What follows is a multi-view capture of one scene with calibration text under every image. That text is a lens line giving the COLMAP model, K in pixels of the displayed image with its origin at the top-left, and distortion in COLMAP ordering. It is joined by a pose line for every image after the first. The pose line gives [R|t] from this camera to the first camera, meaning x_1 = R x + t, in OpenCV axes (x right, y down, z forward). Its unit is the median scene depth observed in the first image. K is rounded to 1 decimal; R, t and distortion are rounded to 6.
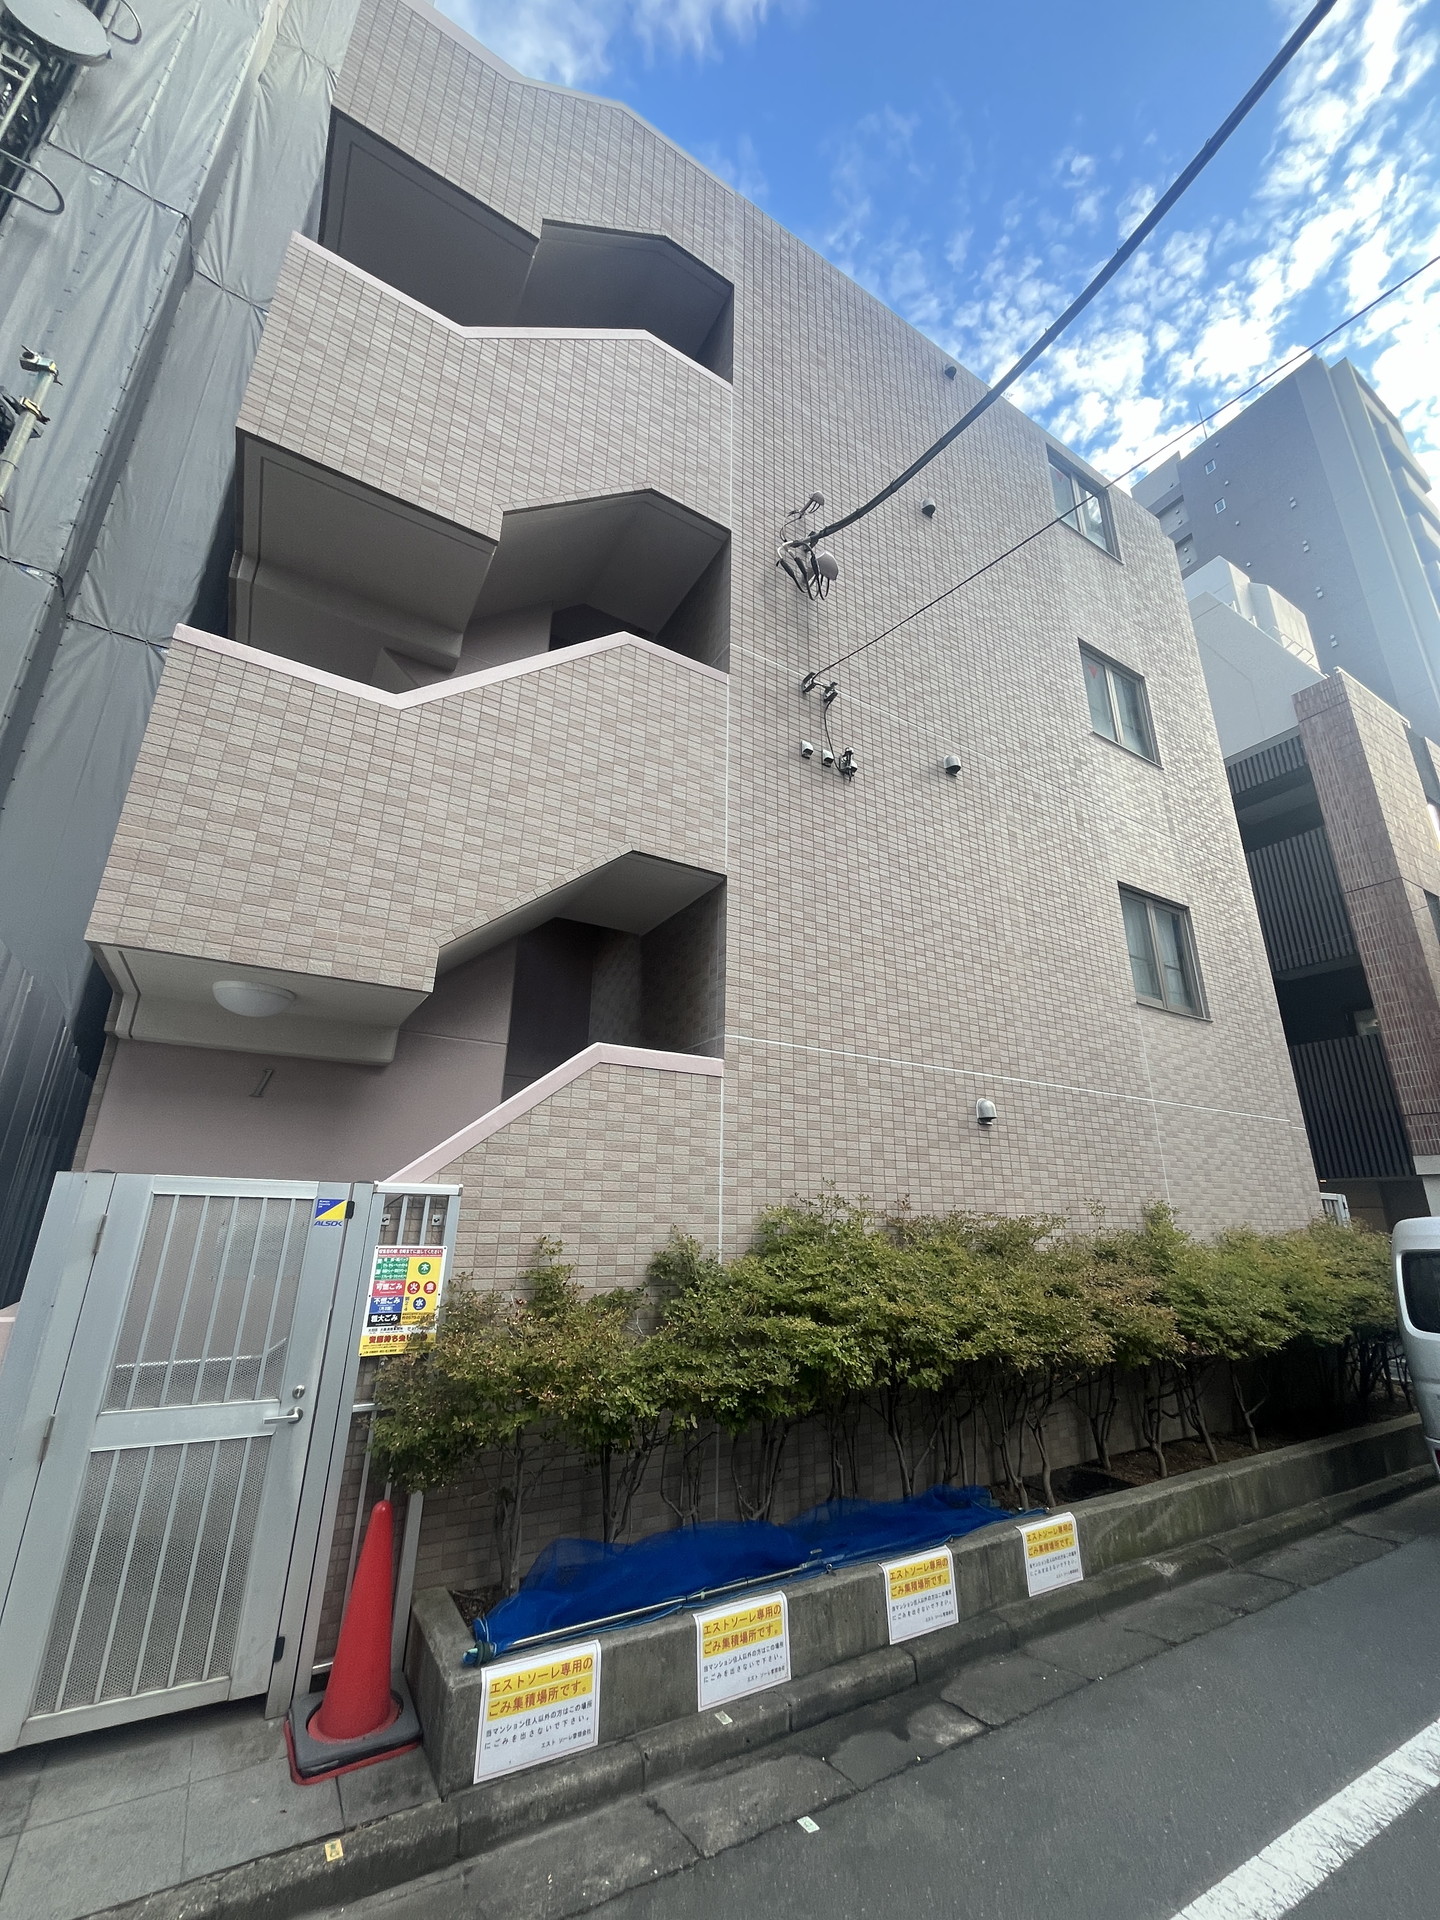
lens RADIAL K [[771.2, 0, 720.0], [0, 771.2, 960.0], [0, 0, 1]] dist [-0.002221, -0.000076]
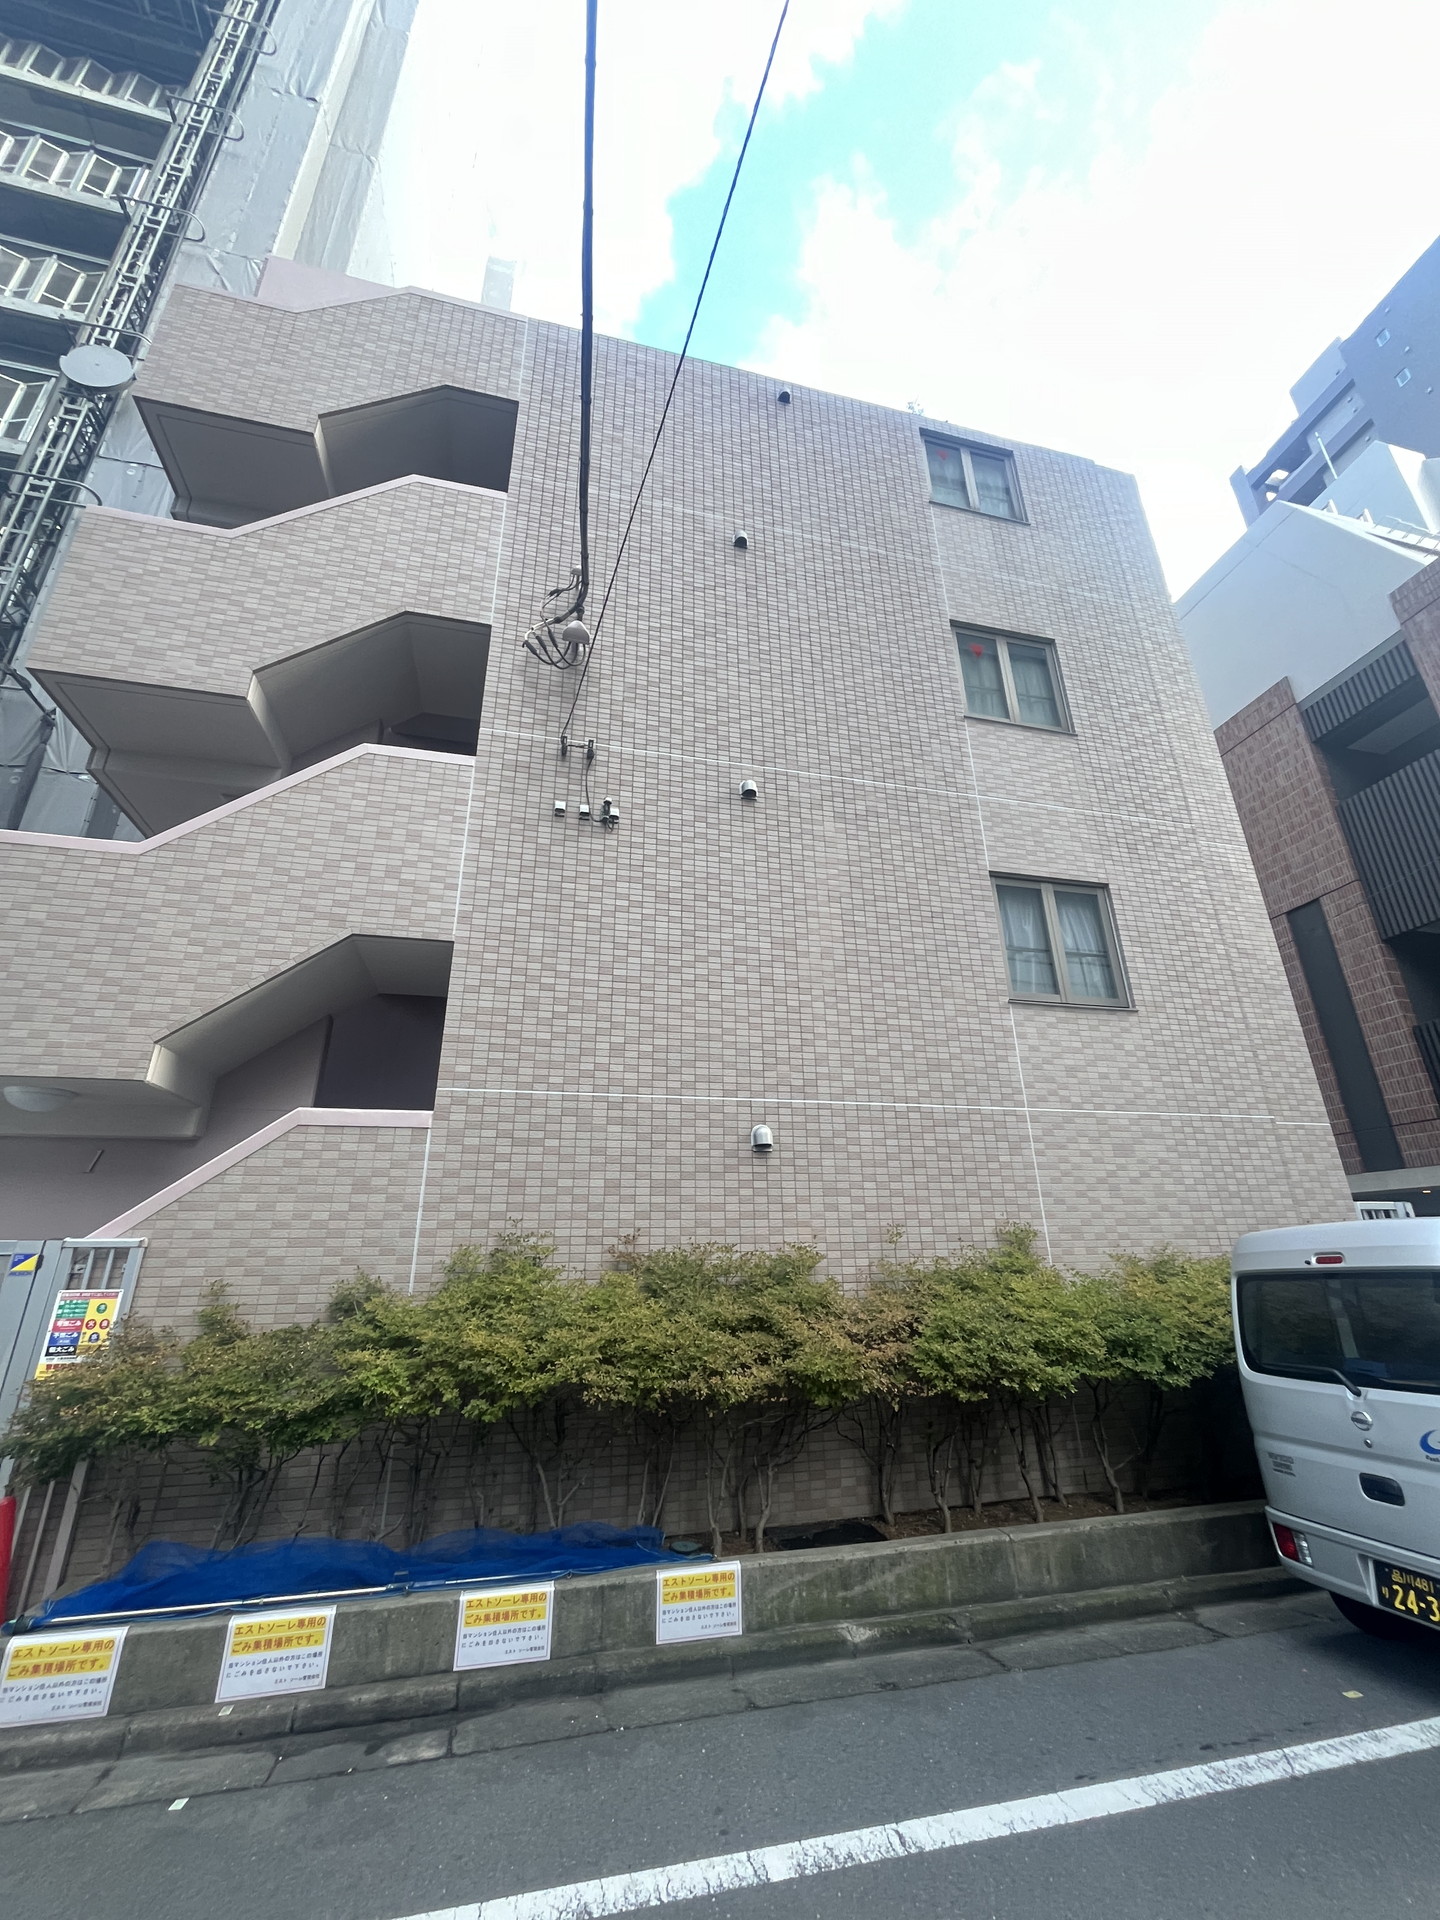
lens RADIAL K [[771.2, 0, 720.0], [0, 771.2, 960.0], [0, 0, 1]] dist [-0.002221, -0.000076]
pose [[0.955036, -0.133808, -0.264578, 0.755988], [0.121473, 0.990624, -0.062526, 0.035985], [0.270464, 0.027575, 0.962335, 0.054183]]
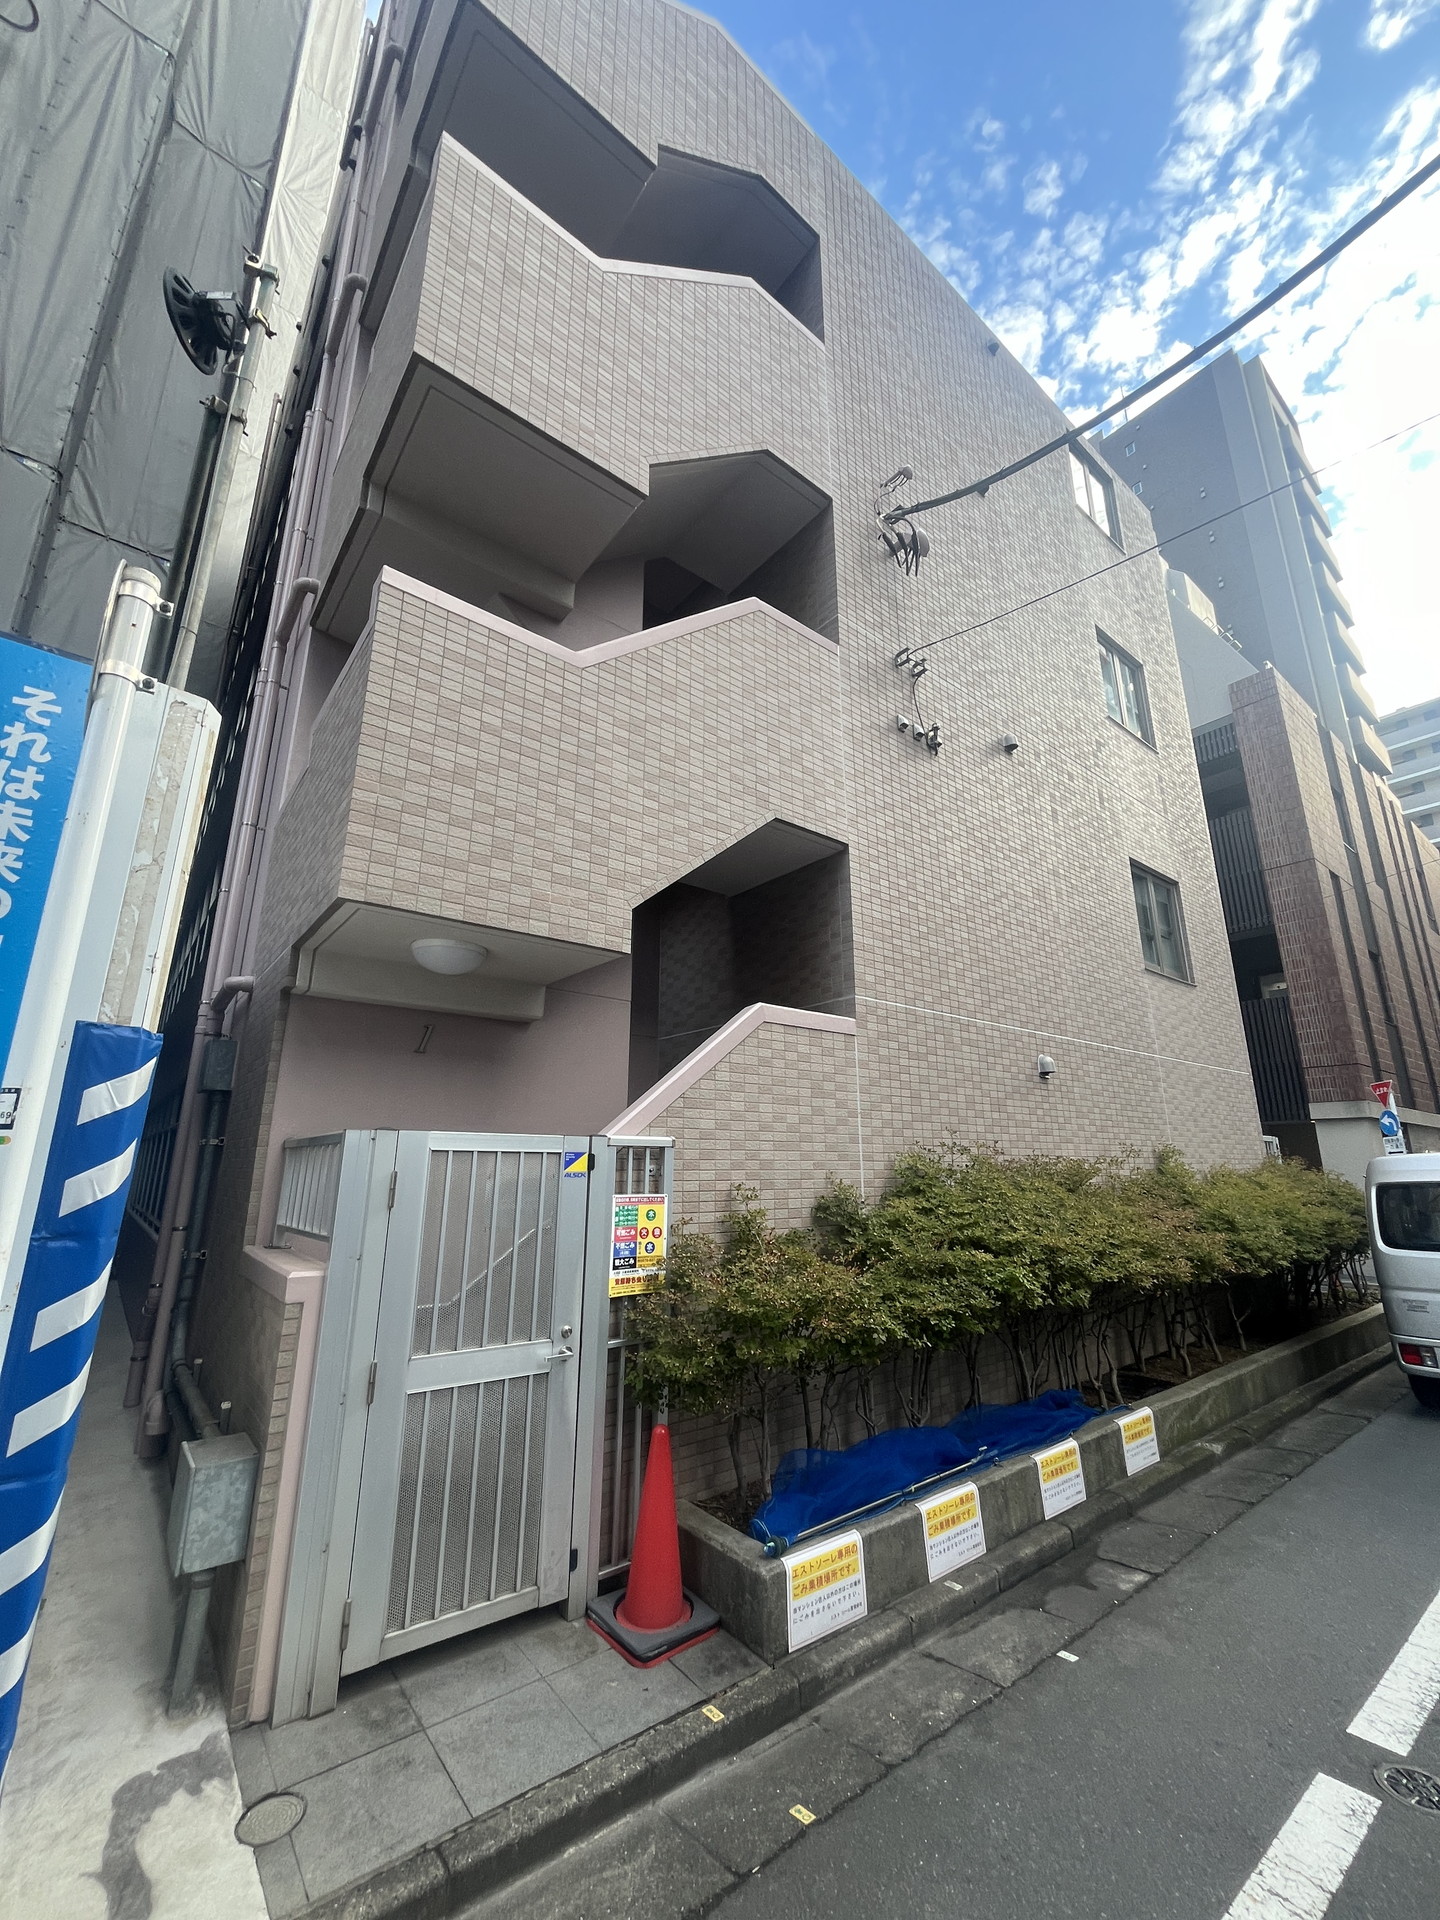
lens RADIAL K [[771.2, 0, 720.0], [0, 771.2, 960.0], [0, 0, 1]] dist [-0.002221, -0.000076]
pose [[0.991416, 0.019265, 0.129316, -0.341670], [-0.027488, 0.997691, 0.062108, -0.014779], [-0.127821, -0.065130, 0.989656, -0.030963]]
